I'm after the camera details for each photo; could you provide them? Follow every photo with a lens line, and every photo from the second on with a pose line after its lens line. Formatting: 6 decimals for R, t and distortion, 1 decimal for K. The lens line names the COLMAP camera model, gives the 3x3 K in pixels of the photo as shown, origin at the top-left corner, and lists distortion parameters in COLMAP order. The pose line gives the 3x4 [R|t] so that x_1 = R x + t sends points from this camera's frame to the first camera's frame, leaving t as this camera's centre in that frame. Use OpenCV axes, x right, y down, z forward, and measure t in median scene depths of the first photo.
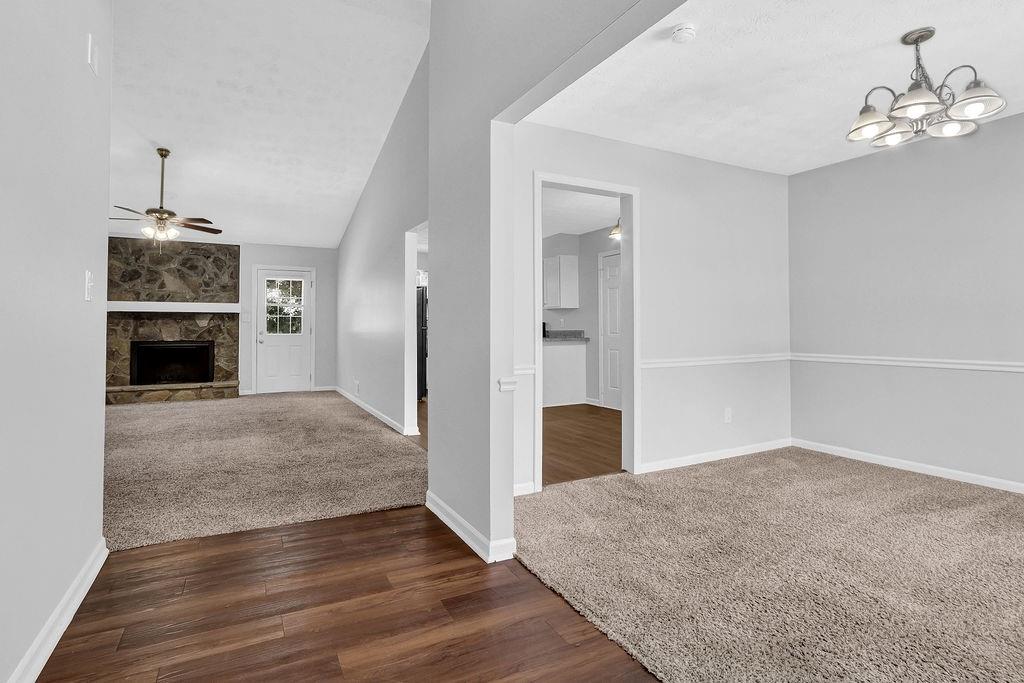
lens RADIAL K [[507.6, 0, 509.7], [0, 507.6, 318.7], [0, 0, 1]] dist [-0.001485, -0.000225]
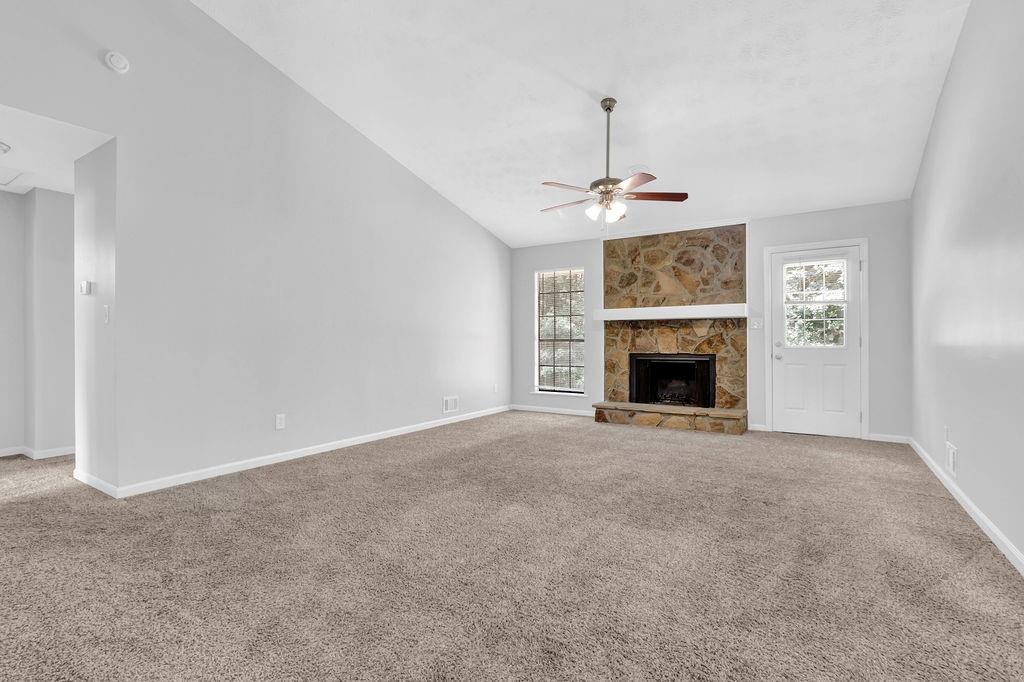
lens RADIAL K [[491.5, 0, 508.9], [0, 491.5, 338.4], [0, 0, 1]] dist [-0.004471, -0.000105]
pose [[0.492148, -0.005093, -0.870497, -0.093568], [0.021925, 0.999738, 0.006546, 0.007726], [0.870236, -0.022307, 0.492130, 0.376798]]
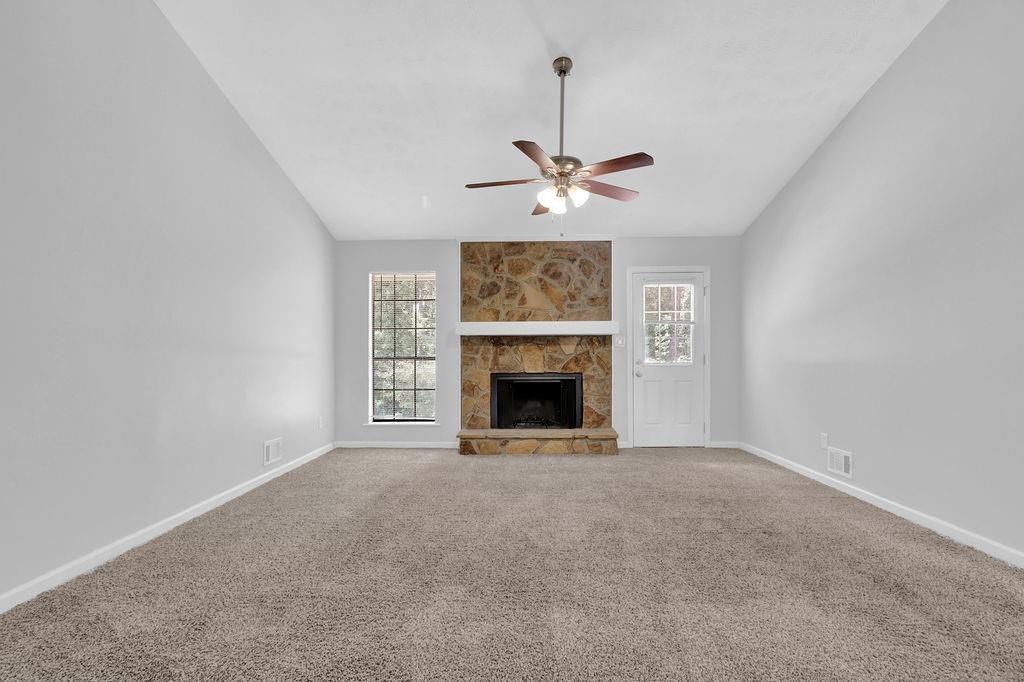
lens RADIAL K [[490.0, 0, 513.8], [0, 490.0, 358.2], [0, 0, 1]] dist [-0.017065, 0.000063]
pose [[0.875628, -0.001683, -0.482983, -0.335844], [0.013454, 0.999691, 0.020907, 0.005904], [0.482799, -0.024805, 0.875380, 0.338553]]
